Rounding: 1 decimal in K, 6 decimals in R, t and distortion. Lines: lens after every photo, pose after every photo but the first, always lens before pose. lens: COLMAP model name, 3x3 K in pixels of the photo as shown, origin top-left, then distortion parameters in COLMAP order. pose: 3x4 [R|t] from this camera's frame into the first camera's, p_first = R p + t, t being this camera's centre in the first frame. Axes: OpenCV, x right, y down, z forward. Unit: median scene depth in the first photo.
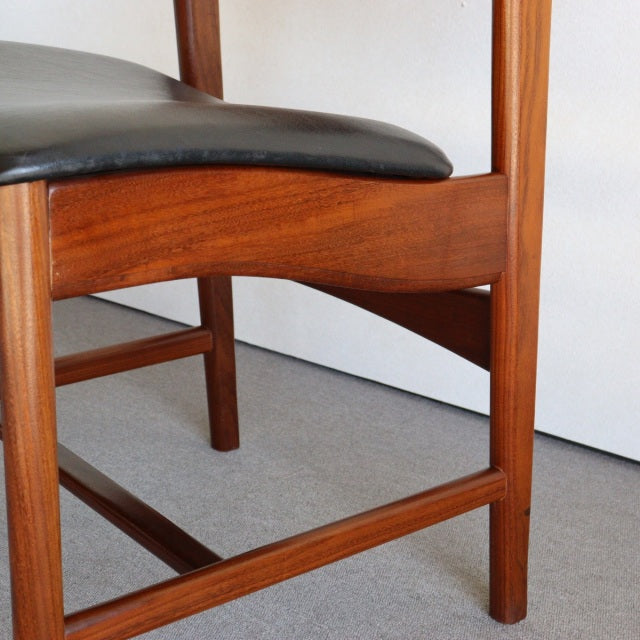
lens RADIAL K [[1380.0, 0, 303.9], [0, 1380.0, 328.2], [0, 0, 1]] dist [-0.017939, 0.771980]
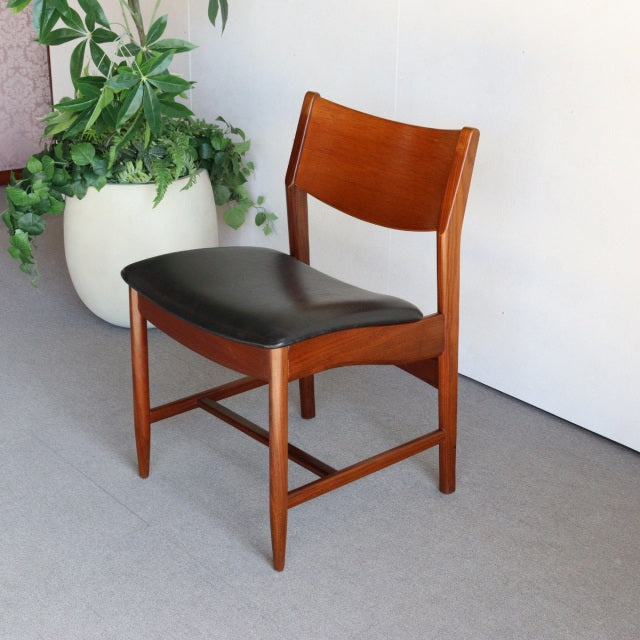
lens RADIAL K [[1380.0, 0, 303.9], [0, 1380.0, 328.2], [0, 0, 1]] dist [-0.017939, 0.771980]
pose [[0.997987, -0.031804, 0.054862, -0.289489], [0.028529, 0.997822, 0.059474, -0.287053], [-0.056634, -0.057789, 0.996721, -1.756040]]
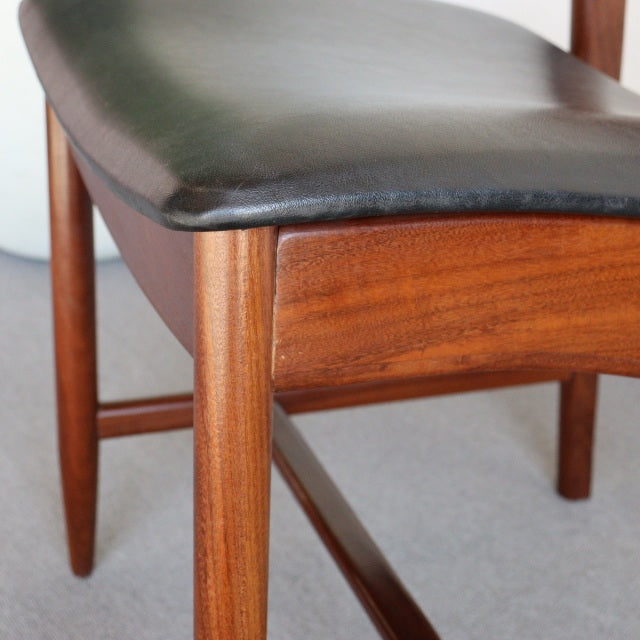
lens RADIAL K [[1380.0, 0, 303.9], [0, 1380.0, 328.2], [0, 0, 1]] dist [-0.017939, 0.771980]
pose [[0.947695, 0.132684, -0.290292, 0.024817], [-0.112390, 0.989972, 0.085577, -0.106155], [0.298736, -0.048475, 0.953104, 0.335857]]
